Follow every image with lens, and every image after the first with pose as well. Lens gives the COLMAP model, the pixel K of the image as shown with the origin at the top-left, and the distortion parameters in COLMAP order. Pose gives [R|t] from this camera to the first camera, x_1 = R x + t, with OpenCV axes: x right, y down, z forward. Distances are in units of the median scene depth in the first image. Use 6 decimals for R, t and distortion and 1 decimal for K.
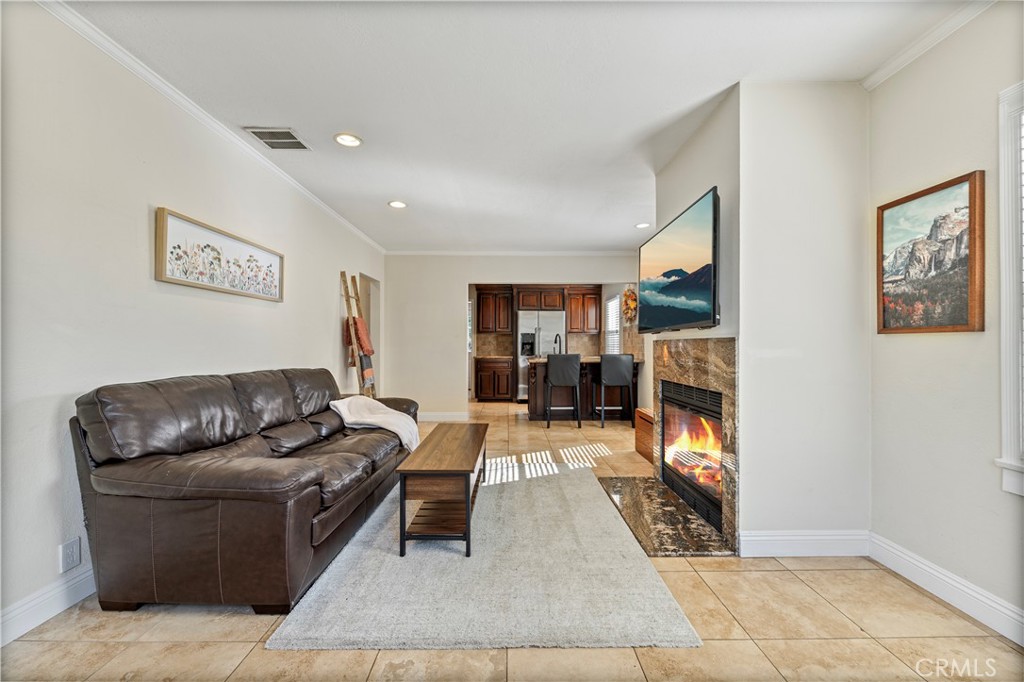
lens RADIAL K [[411.3, 0, 512.5], [0, 411.3, 342.8], [0, 0, 1]] dist [0.000408, 0.000175]
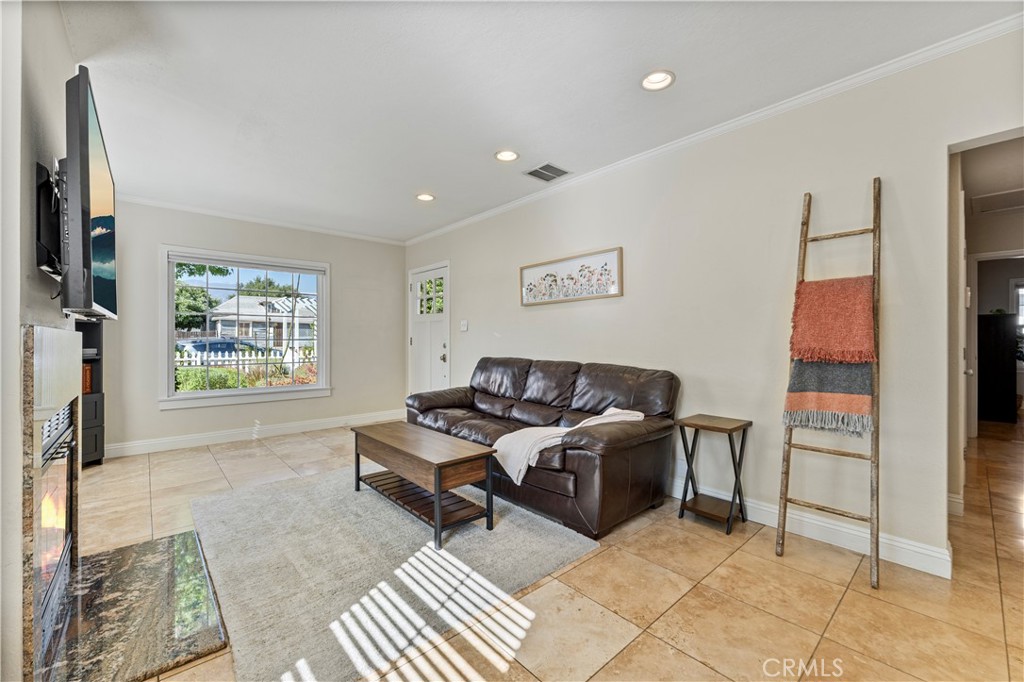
lens RADIAL K [[411.3, 0, 513.2], [0, 411.3, 341.9], [0, 0, 1]] dist [0.000408, 0.000175]
pose [[-0.750228, 0.004601, -0.661164, 0.330443], [0.006763, 0.999977, -0.000715, 0.010621], [0.661145, -0.005007, -0.750241, 1.893223]]
